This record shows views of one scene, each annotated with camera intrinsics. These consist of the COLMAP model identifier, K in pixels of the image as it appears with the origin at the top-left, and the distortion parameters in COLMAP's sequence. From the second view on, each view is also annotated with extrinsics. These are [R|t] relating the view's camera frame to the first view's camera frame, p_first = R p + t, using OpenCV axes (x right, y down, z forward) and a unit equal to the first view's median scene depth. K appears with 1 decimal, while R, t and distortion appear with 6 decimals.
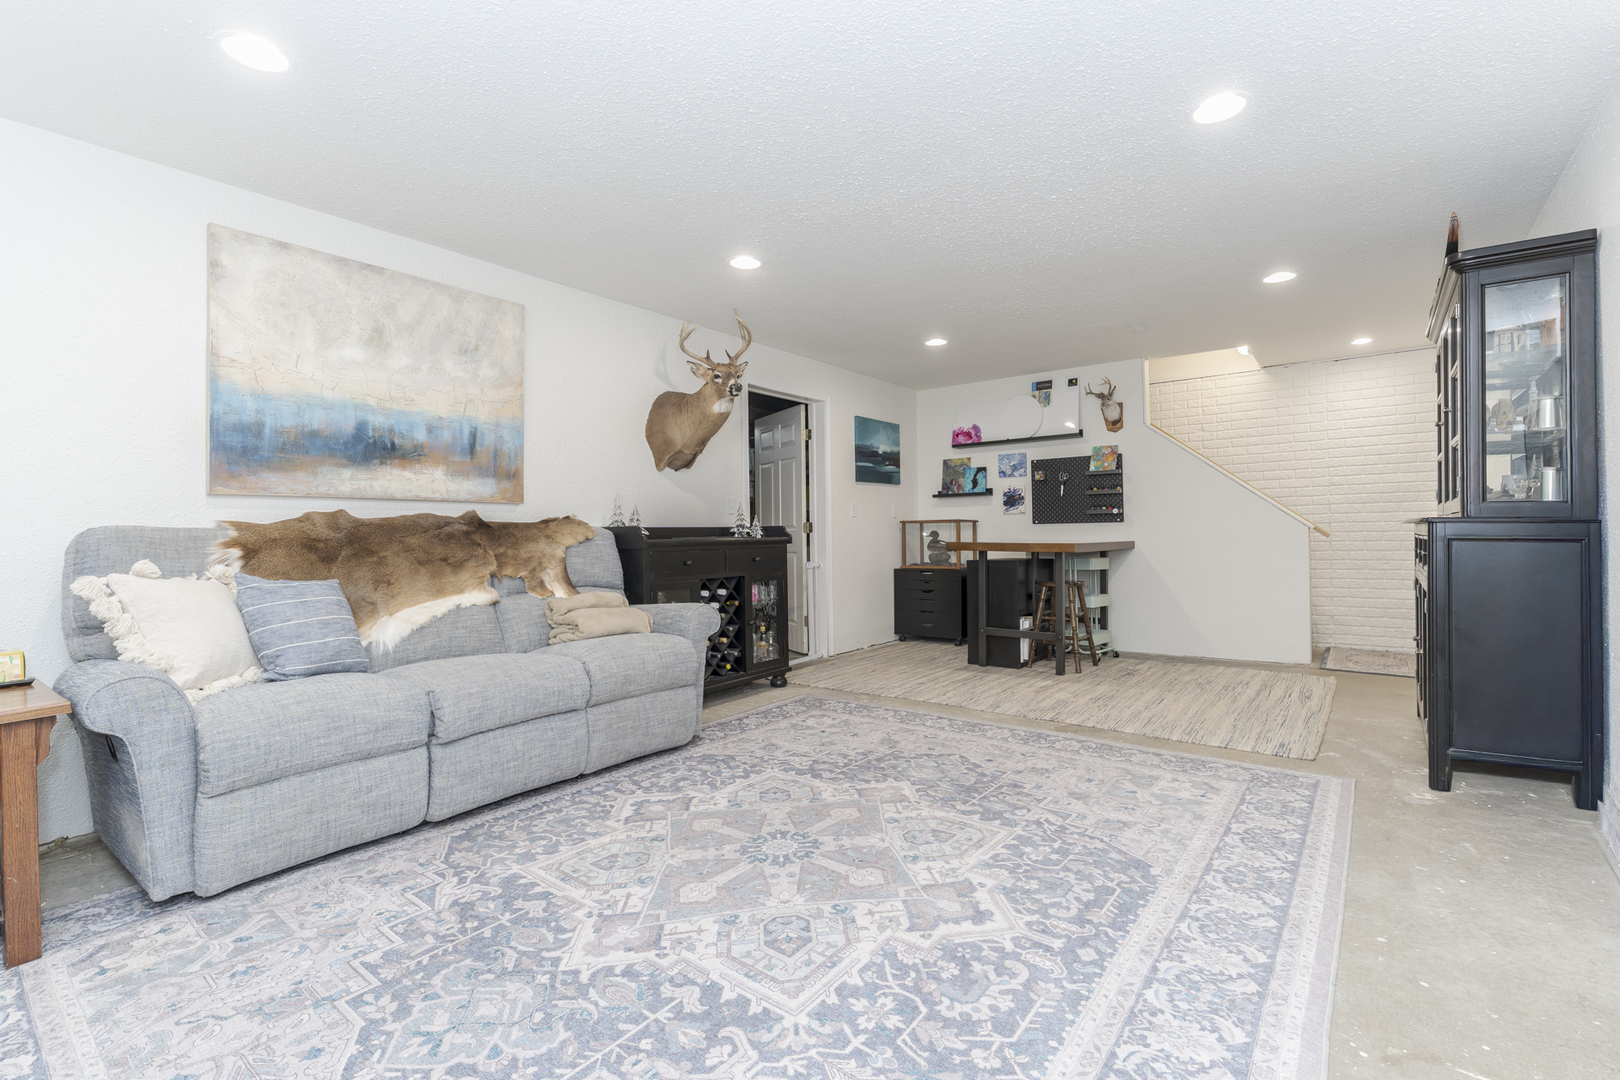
lens RADIAL K [[739.8, 0, 722.9], [0, 739.8, 532.1], [0, 0, 1]] dist [-0.007056, 0.000546]
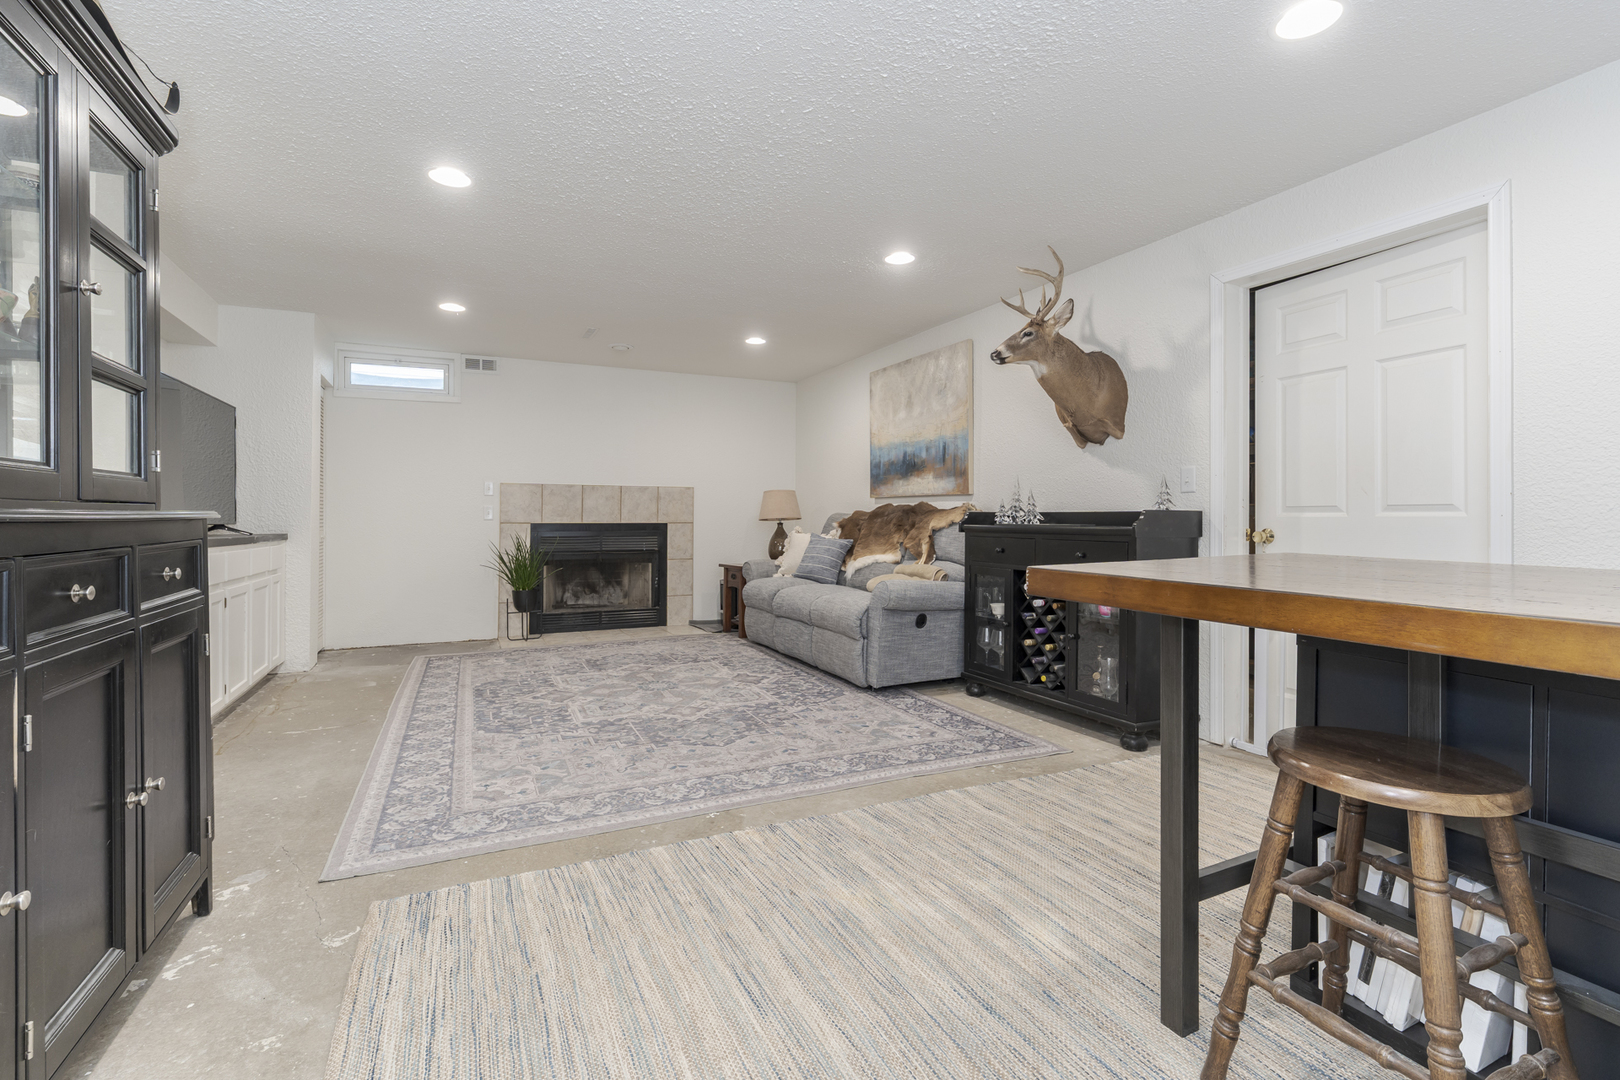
lens RADIAL K [[739.8, 0, 893.7], [0, 739.8, 519.0], [0, 0, 1]] dist [-0.007056, 0.000546]
pose [[-0.312334, 0.013177, -0.949881, 1.173592], [0.005336, 0.999912, 0.012116, -0.013737], [0.949957, -0.001285, -0.312377, 1.513045]]
